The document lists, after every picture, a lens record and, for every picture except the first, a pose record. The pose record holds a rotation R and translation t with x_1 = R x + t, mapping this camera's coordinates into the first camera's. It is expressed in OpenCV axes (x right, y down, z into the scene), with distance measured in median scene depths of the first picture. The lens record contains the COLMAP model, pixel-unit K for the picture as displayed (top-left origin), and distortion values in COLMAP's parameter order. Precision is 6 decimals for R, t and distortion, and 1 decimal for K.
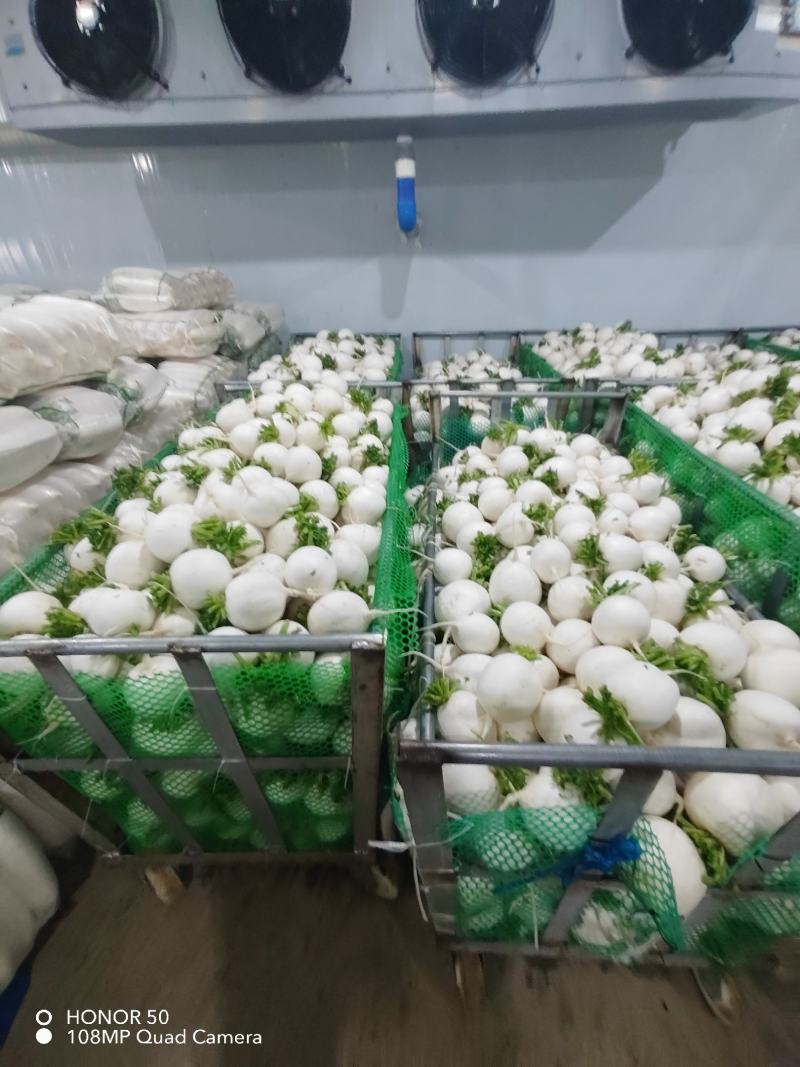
lens RADIAL K [[486.6, 0, 403.6], [0, 486.6, 532.0], [0, 0, 1]] dist [-0.038663, 0.030862]
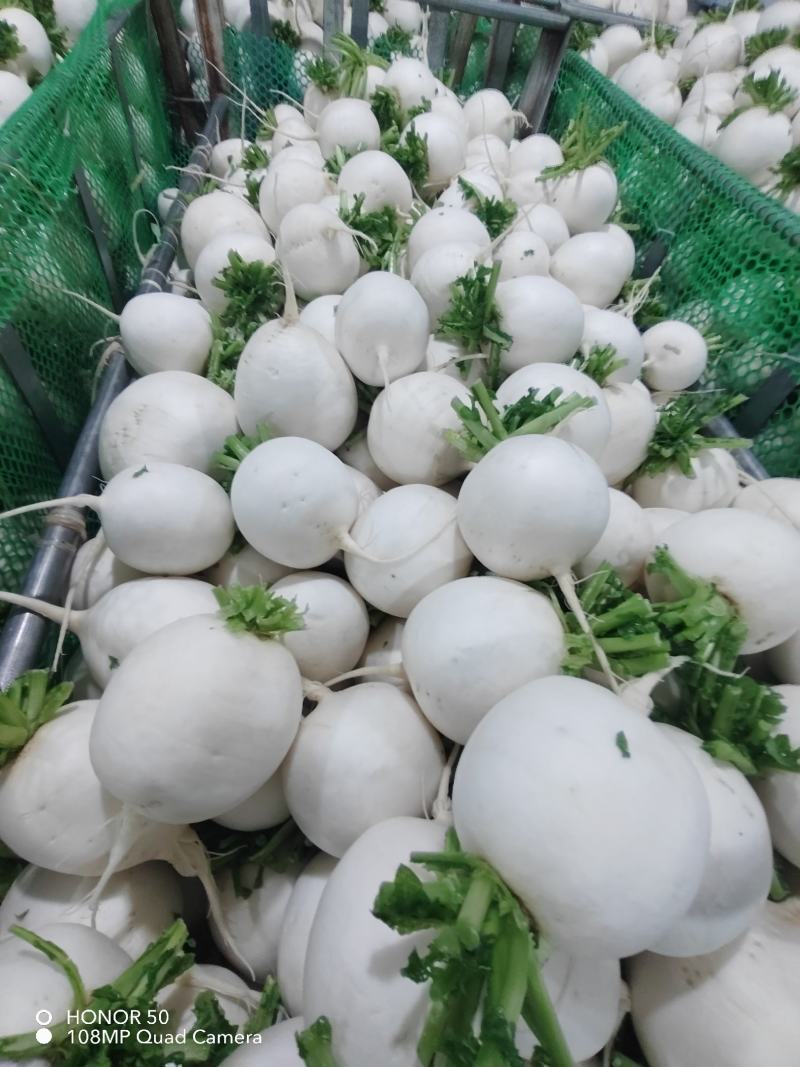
lens RADIAL K [[486.6, 0, 403.6], [0, 486.6, 532.0], [0, 0, 1]] dist [-0.038663, 0.030862]
pose [[0.971534, -0.043821, 0.232813, 0.187620], [-0.056639, 0.911277, 0.407880, 0.040295], [-0.230031, -0.409456, 0.882854, 0.480567]]
